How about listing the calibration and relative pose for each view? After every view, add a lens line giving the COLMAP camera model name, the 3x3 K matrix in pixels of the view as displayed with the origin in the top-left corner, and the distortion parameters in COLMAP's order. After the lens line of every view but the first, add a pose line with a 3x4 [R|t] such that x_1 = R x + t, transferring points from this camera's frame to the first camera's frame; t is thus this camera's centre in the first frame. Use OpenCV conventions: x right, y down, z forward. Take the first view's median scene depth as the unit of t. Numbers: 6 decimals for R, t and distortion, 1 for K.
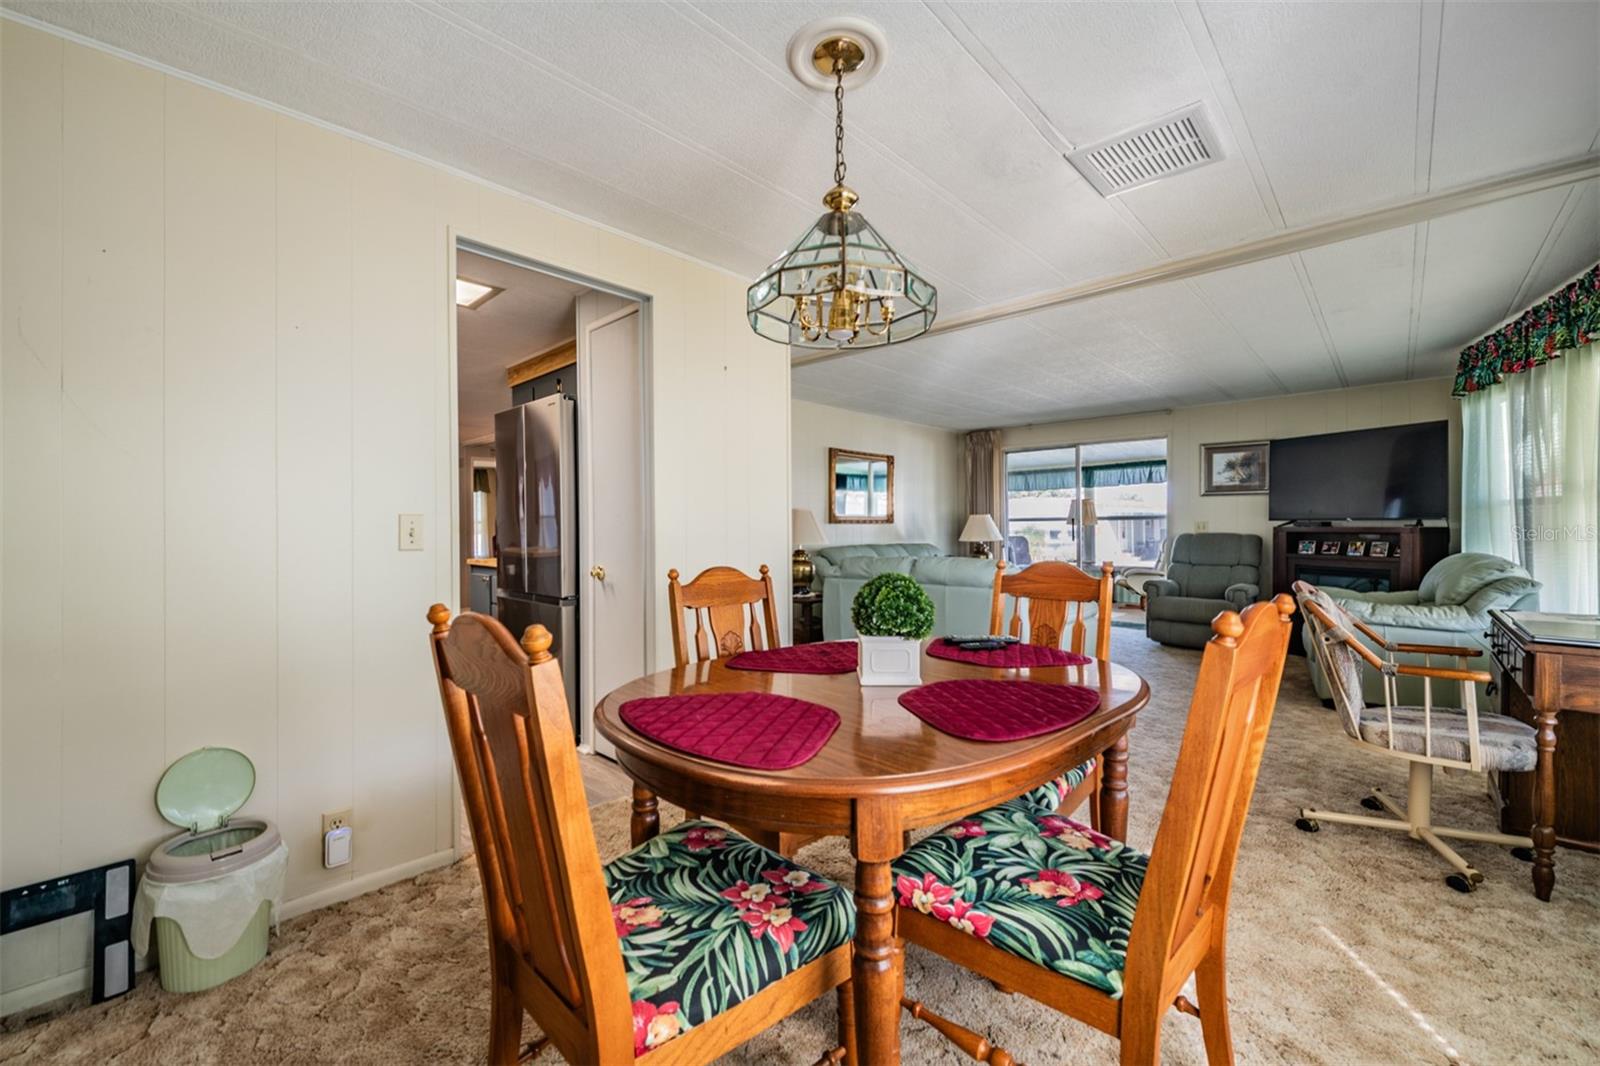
lens RADIAL K [[633.2, 0, 800.0], [0, 633.2, 533.0], [0, 0, 1]] dist [-0.036853, -0.000209]
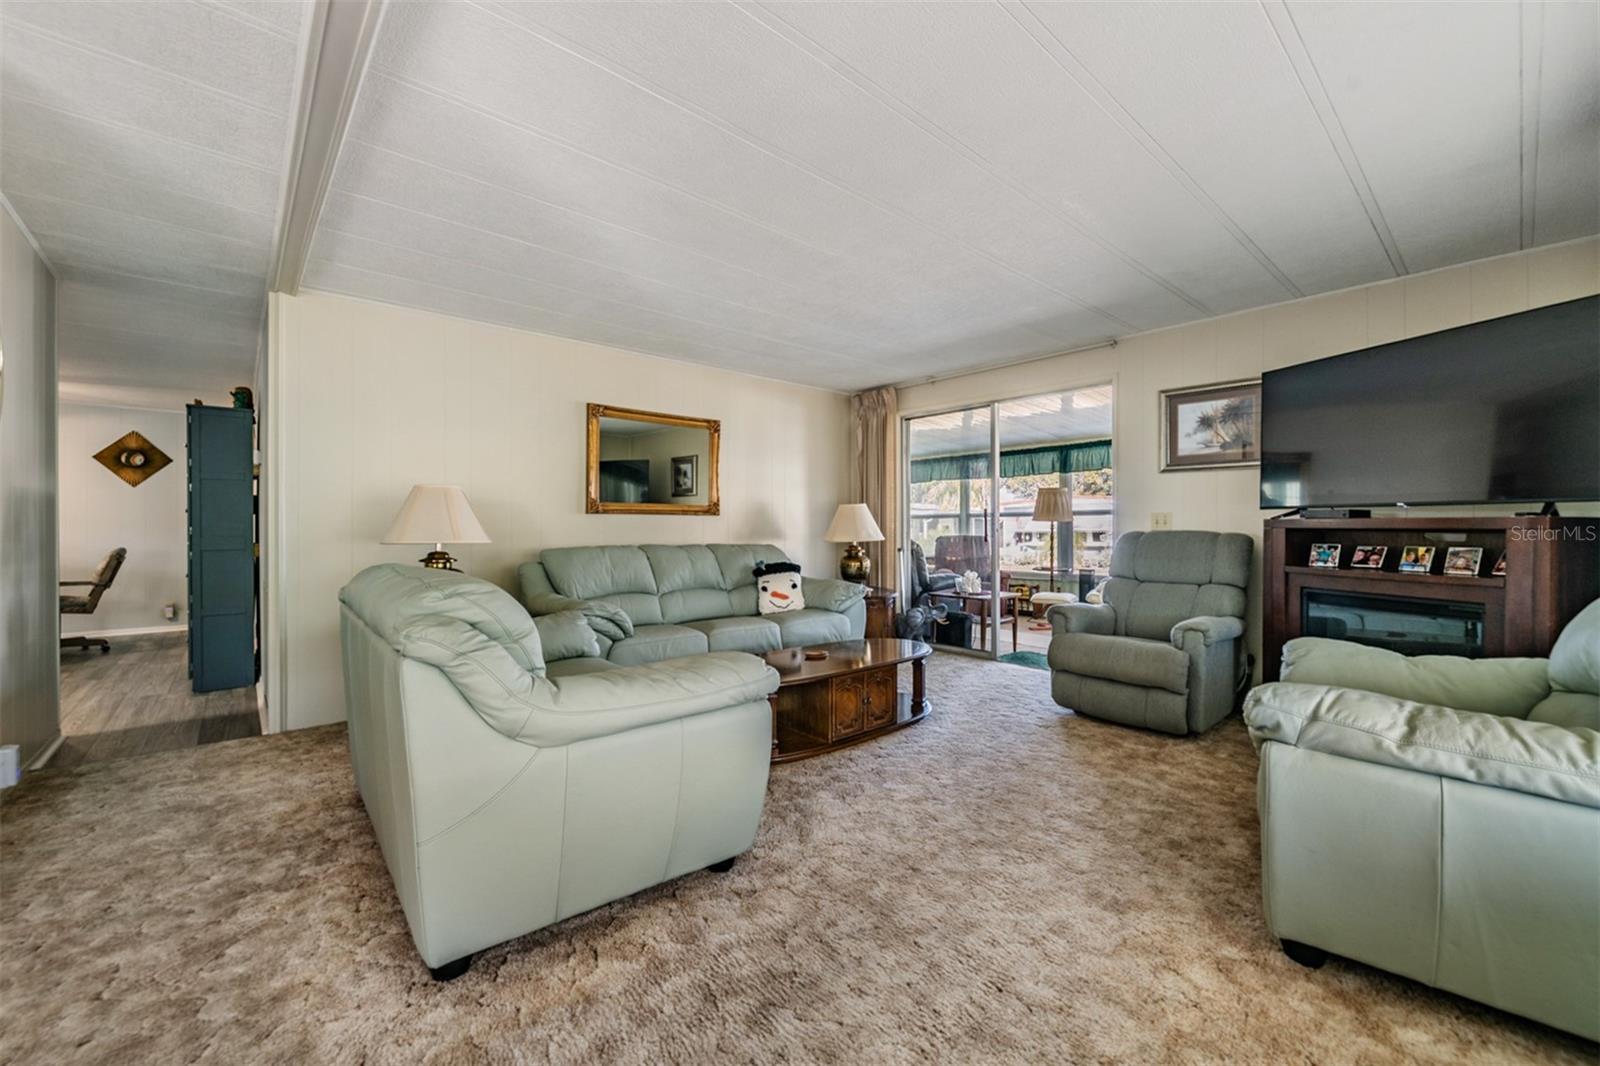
lens RADIAL K [[640.0, 0, 798.5], [0, 640.0, 528.1], [0, 0, 1]] dist [-0.016334, 0.000285]
pose [[0.996550, 0.006043, -0.082778, 0.364152], [-0.006709, 0.999947, -0.007768, 0.005194], [0.082727, 0.008296, 0.996538, 0.358258]]
